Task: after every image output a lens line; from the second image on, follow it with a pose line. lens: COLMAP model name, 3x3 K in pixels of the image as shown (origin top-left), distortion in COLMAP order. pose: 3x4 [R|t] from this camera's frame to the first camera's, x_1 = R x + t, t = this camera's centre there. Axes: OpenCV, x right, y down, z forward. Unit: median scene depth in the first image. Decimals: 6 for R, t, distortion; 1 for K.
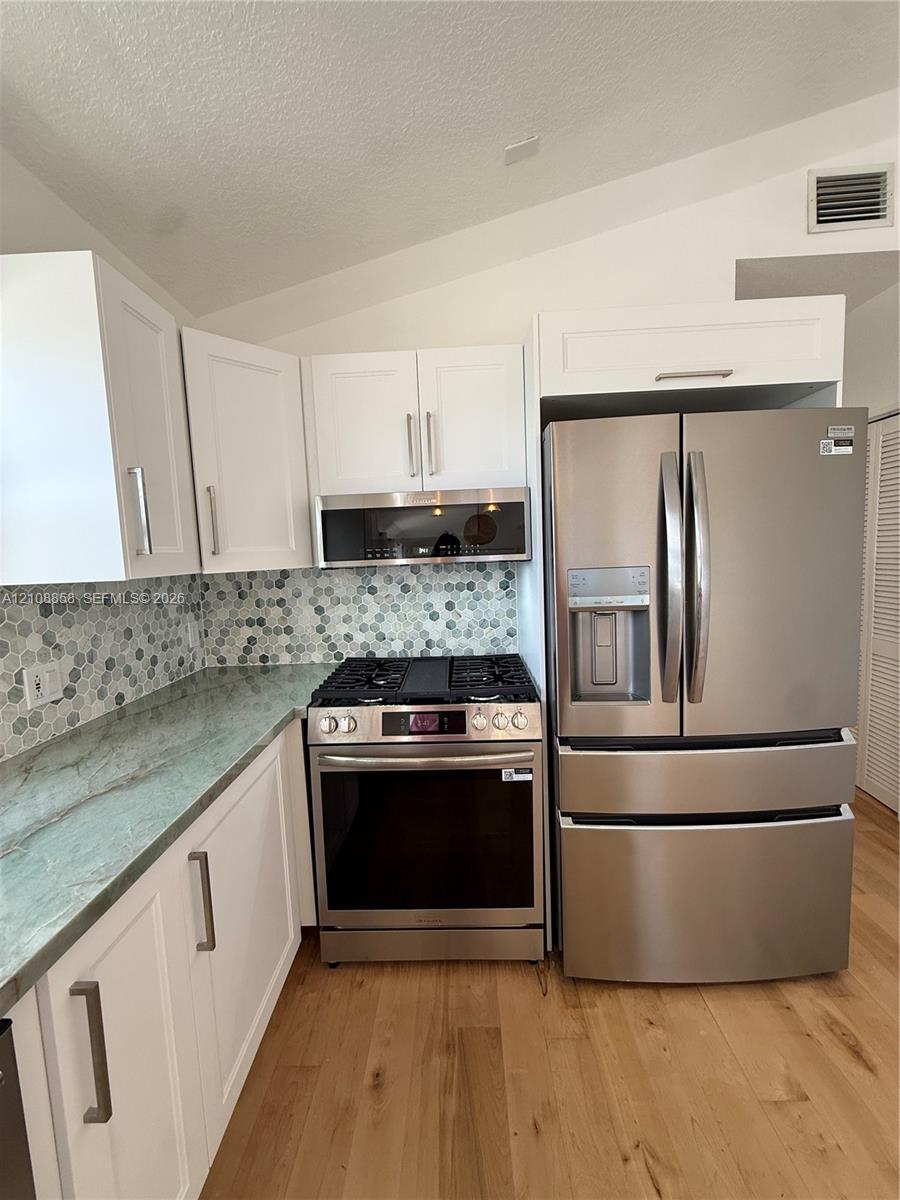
lens RADIAL K [[478.4, 0, 447.2], [0, 478.4, 593.2], [0, 0, 1]] dist [-0.001096, -0.000179]
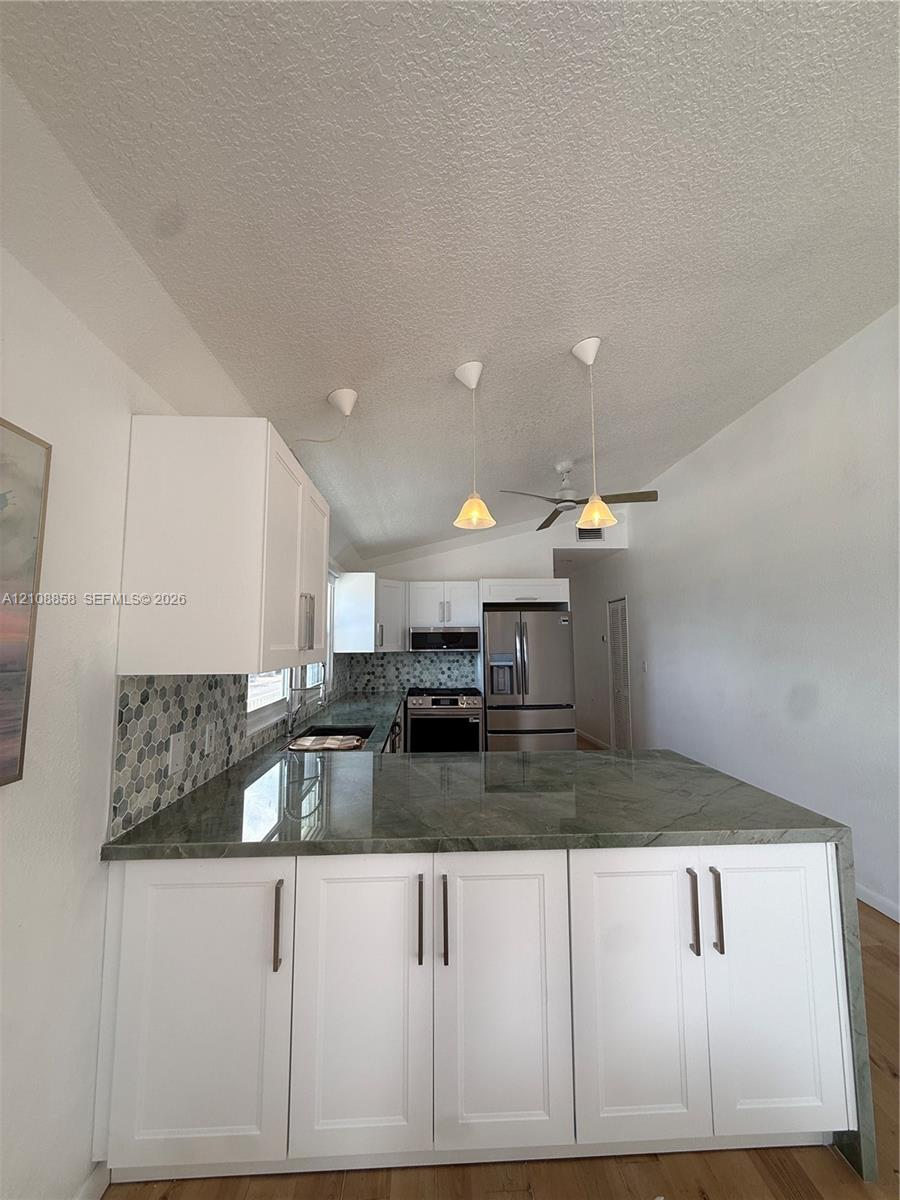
lens RADIAL K [[478.4, 0, 452.6], [0, 478.4, 597.3], [0, 0, 1]] dist [-0.001096, -0.000179]
pose [[0.995443, 0.041227, 0.085981, -0.210947], [-0.024547, 0.982106, -0.186722, 0.127878], [-0.092141, 0.183761, 0.978643, -1.559597]]
